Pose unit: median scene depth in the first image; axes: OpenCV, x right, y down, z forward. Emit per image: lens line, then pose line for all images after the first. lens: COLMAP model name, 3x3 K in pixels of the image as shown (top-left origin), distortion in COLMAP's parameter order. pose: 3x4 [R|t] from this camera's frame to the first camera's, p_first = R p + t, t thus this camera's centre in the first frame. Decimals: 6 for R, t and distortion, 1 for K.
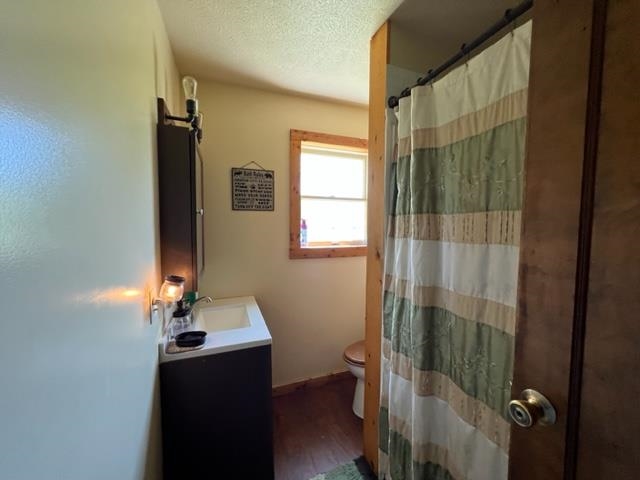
lens RADIAL K [[256.2, 0, 320.2], [0, 256.2, 239.7], [0, 0, 1]] dist [-0.002890, -0.000333]
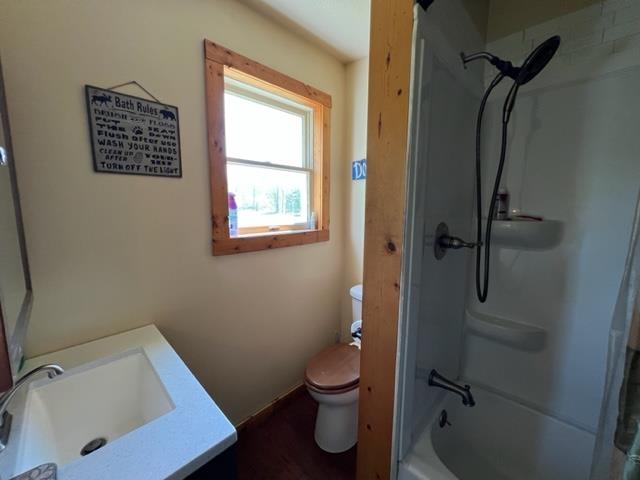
lens RADIAL K [[256.2, 0, 320.2], [0, 256.2, 240.2], [0, 0, 1]] dist [-0.002890, -0.000333]
pose [[0.909675, -0.055732, 0.411565, -0.139223], [0.023914, 0.996340, 0.082062, -0.010148], [-0.414632, -0.064808, 0.907678, 0.316917]]
